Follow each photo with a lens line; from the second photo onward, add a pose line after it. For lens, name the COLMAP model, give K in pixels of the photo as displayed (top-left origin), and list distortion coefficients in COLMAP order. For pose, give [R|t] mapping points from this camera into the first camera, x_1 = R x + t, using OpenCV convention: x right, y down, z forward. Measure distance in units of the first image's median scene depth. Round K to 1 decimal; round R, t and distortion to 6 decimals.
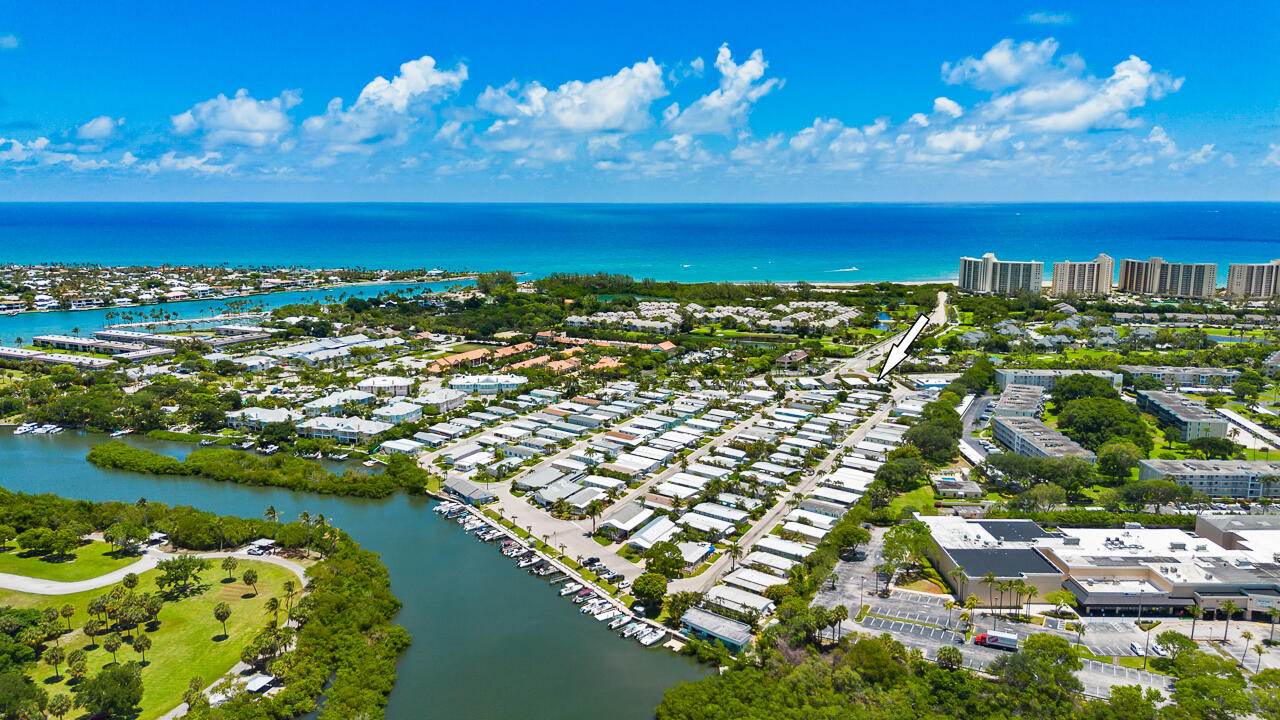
lens RADIAL K [[910.6, 0, 627.2], [0, 910.6, 322.5], [0, 0, 1]] dist [0.061269, -0.059400]
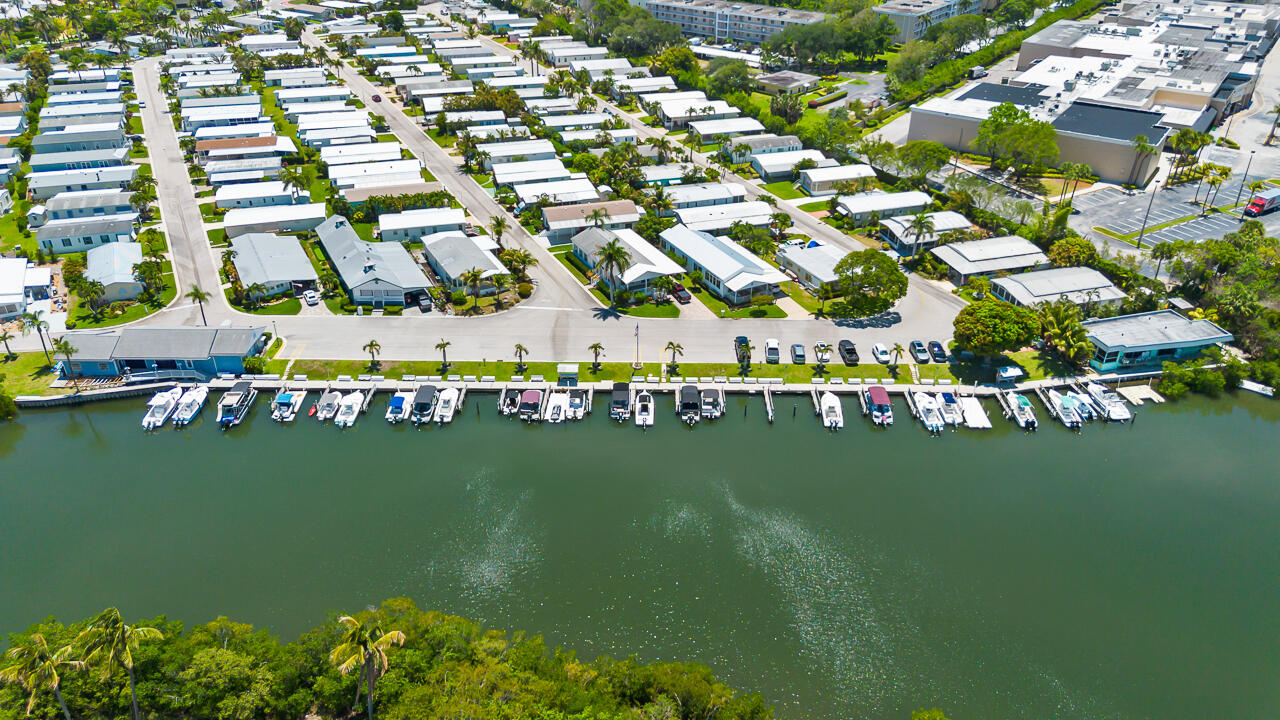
lens RADIAL K [[910.6, 0, 646.0], [0, 910.6, 368.2], [0, 0, 1]] dist [0.061269, -0.059400]
pose [[0.579398, -0.417371, 0.700071, -0.312988], [0.107459, 0.890556, 0.441999, 0.042551], [-0.807929, -0.180864, 0.560837, 0.595836]]
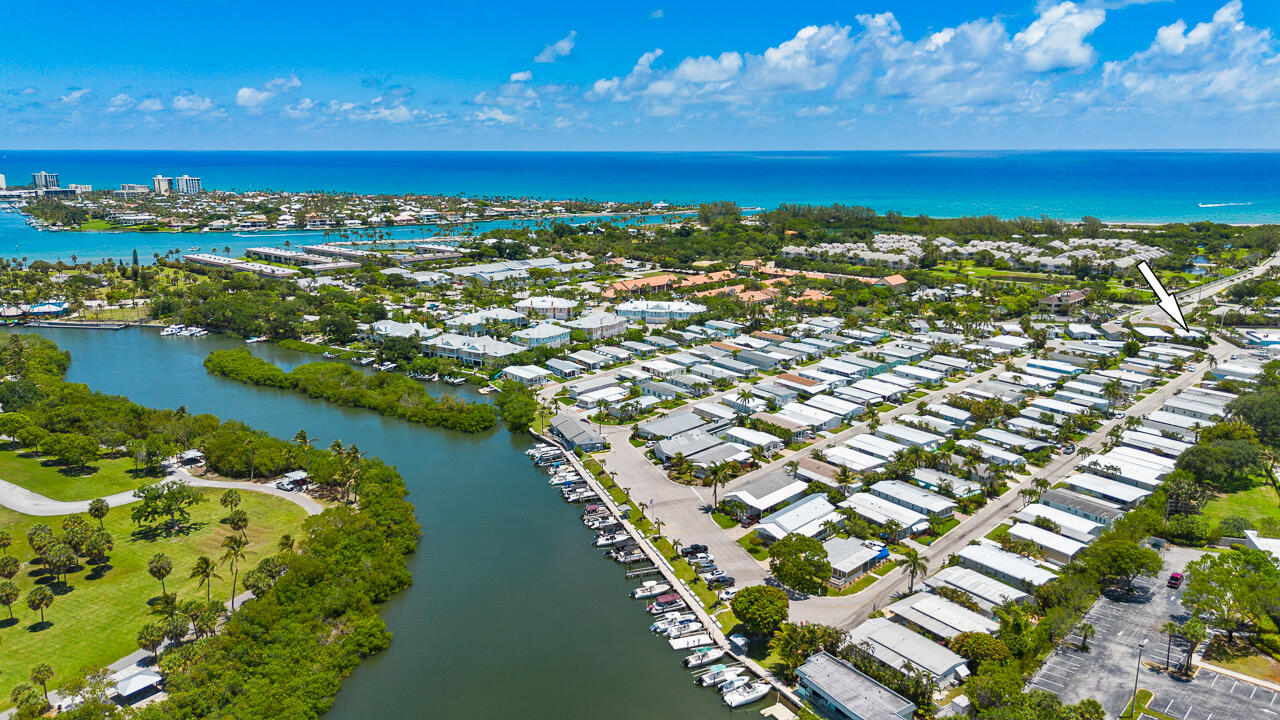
lens RADIAL K [[910.6, 0, 629.2], [0, 910.6, 363.5], [0, 0, 1]] dist [0.061269, -0.059400]
pose [[0.962543, 0.062212, -0.263897, 0.064718], [-0.035776, 0.993952, 0.103827, 0.042468], [0.268760, -0.090496, 0.958947, 0.269774]]
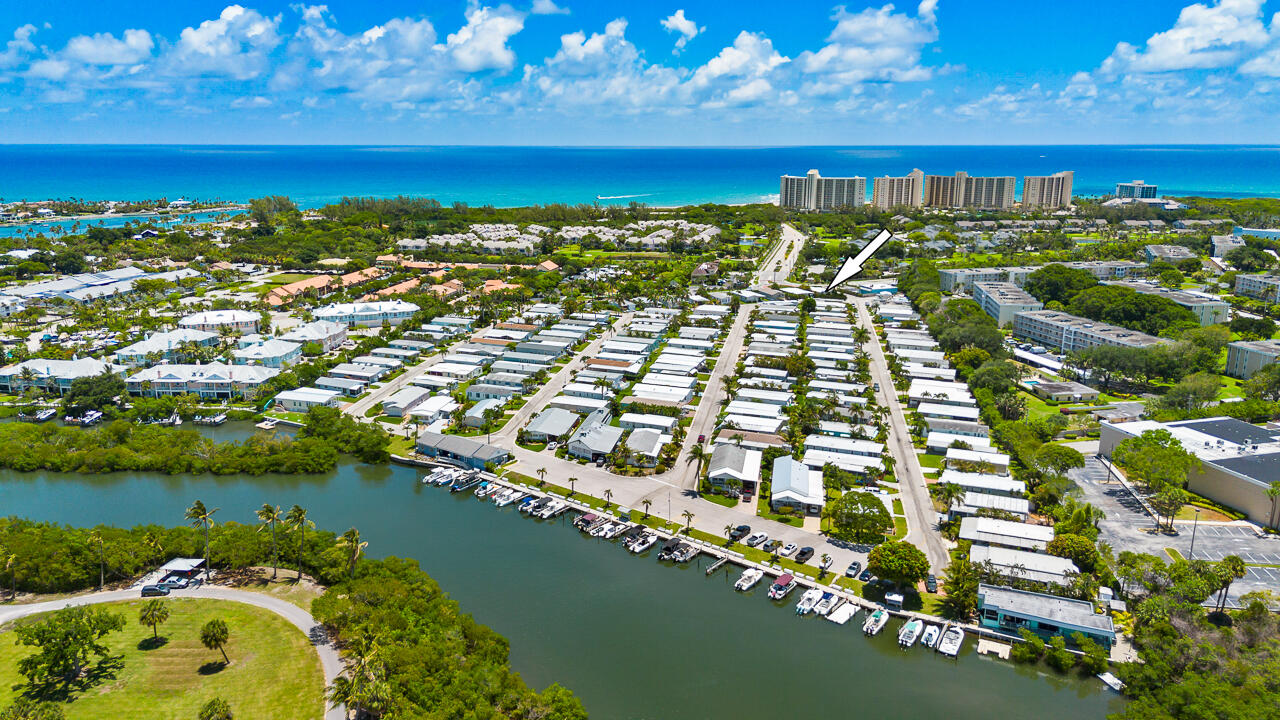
lens RADIAL K [[910.6, 0, 634.2], [0, 910.6, 366.9], [0, 0, 1]] dist [0.061269, -0.059400]
pose [[0.958741, -0.067711, 0.276100, -0.223465], [0.037601, 0.992891, 0.112931, 0.048766], [-0.281784, -0.097890, 0.954471, 0.306628]]
